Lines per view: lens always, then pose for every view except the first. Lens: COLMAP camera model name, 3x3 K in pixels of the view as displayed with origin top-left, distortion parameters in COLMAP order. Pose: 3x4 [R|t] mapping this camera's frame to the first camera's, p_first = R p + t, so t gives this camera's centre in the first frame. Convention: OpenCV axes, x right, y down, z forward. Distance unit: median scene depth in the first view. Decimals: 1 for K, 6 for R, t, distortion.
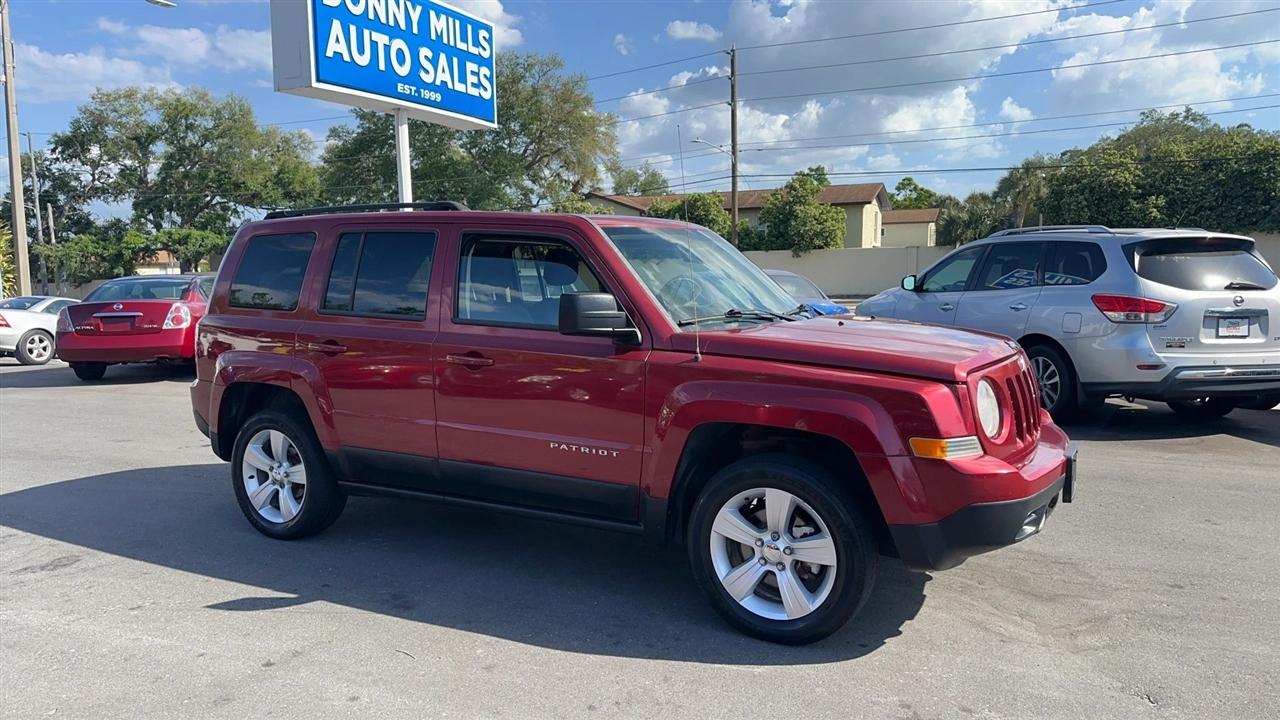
lens RADIAL K [[862.3, 0, 640.1], [0, 862.3, 362.9], [0, 0, 1]] dist [0.044858, -0.053381]
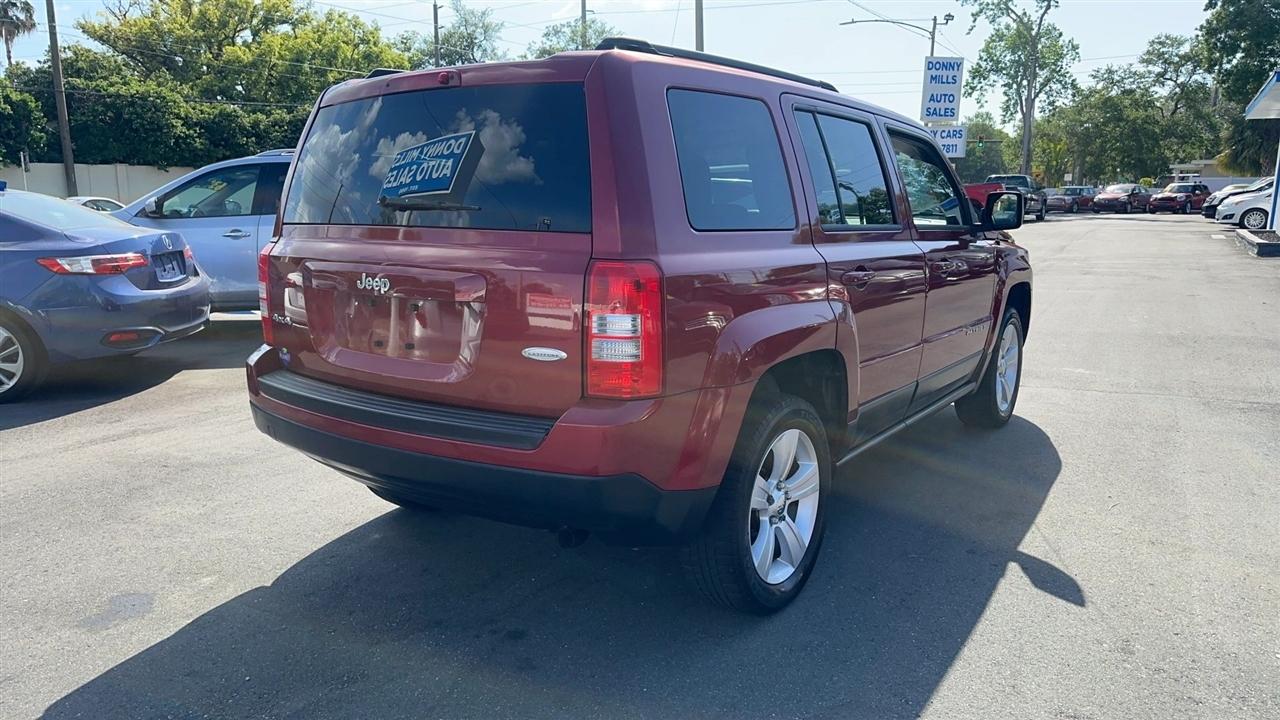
lens RADIAL K [[862.3, 0, 643.6], [0, 862.3, 357.7], [0, 0, 1]] dist [0.044858, -0.053381]
pose [[0.113694, -0.171571, 0.978589, -0.632206], [0.106573, 0.981399, 0.159681, -0.049231], [-0.987783, 0.086137, 0.129864, 0.636120]]
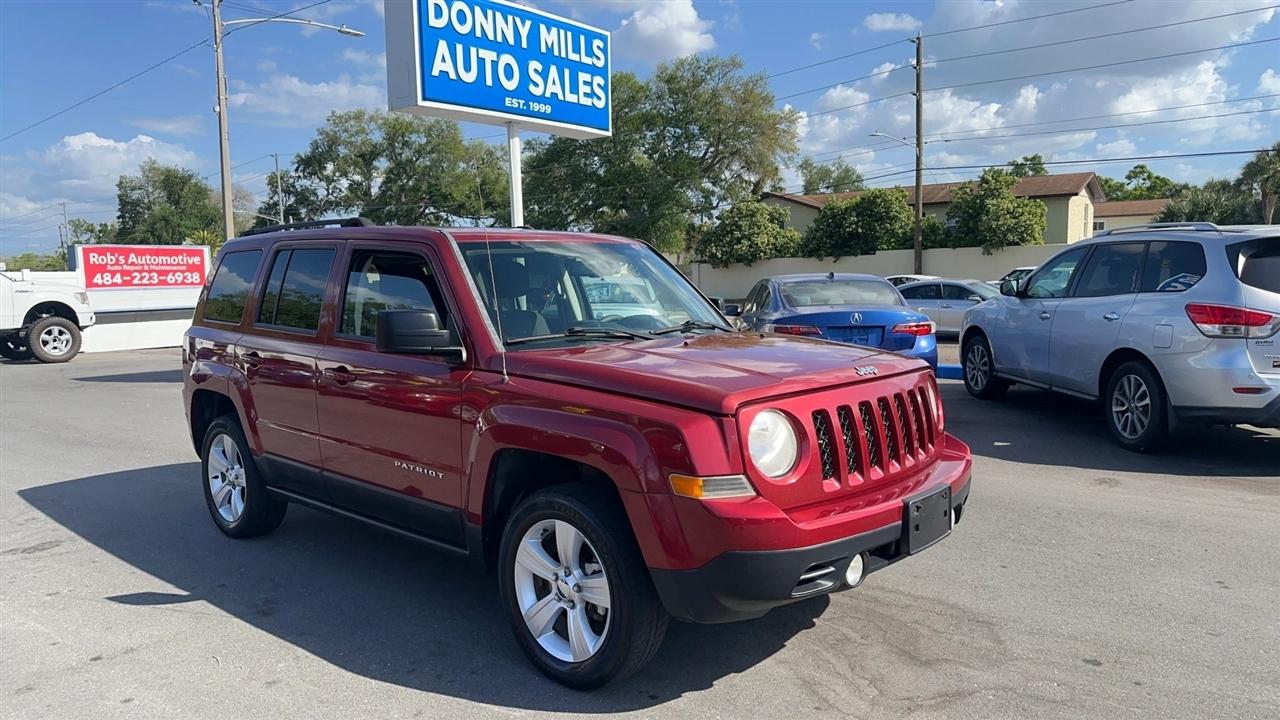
lens RADIAL K [[862.3, 0, 638.8], [0, 862.3, 359.9], [0, 0, 1]] dist [0.044858, -0.053381]
pose [[0.973666, 0.015280, -0.227467, 0.197470], [-0.016214, 0.999866, -0.002241, -0.012886], [0.227402, 0.005870, 0.973783, 0.044817]]
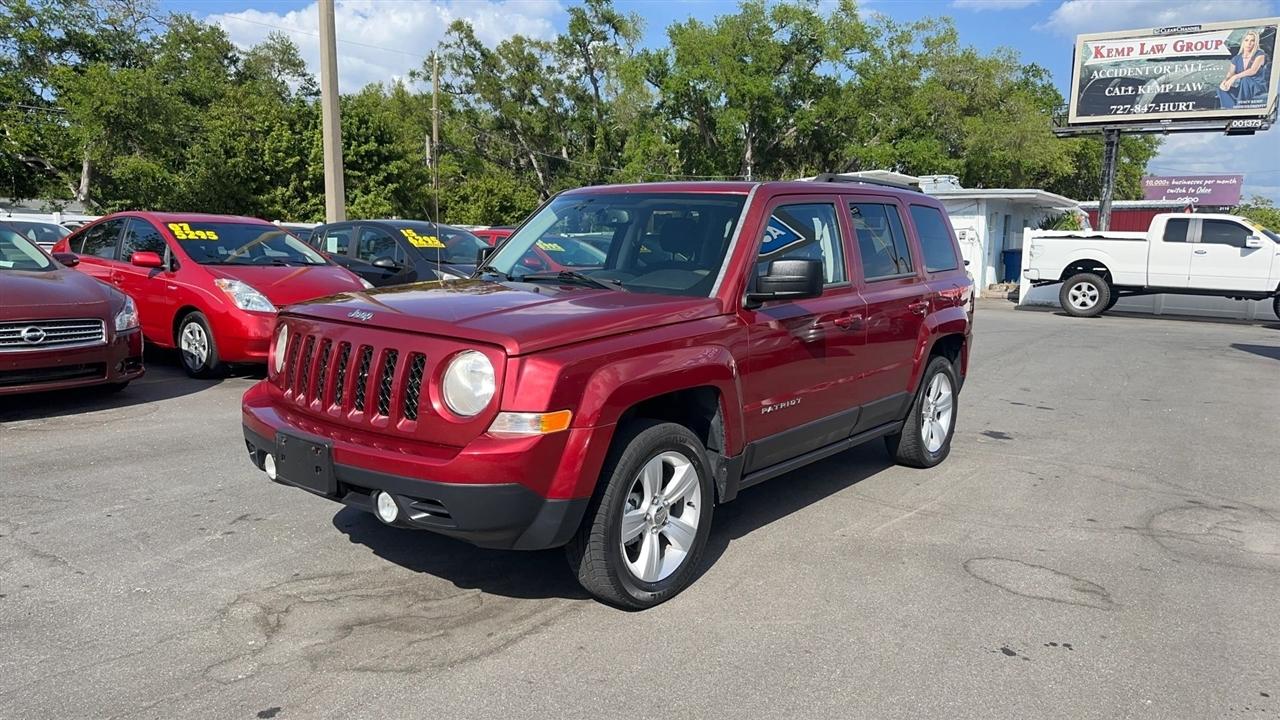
lens RADIAL K [[862.3, 0, 640.3], [0, 862.3, 351.5], [0, 0, 1]] dist [0.044858, -0.053381]
pose [[-0.180374, 0.132683, -0.974608, 0.613055], [-0.122012, 0.980189, 0.156024, -0.077376], [0.976001, 0.147056, -0.160612, 0.702159]]
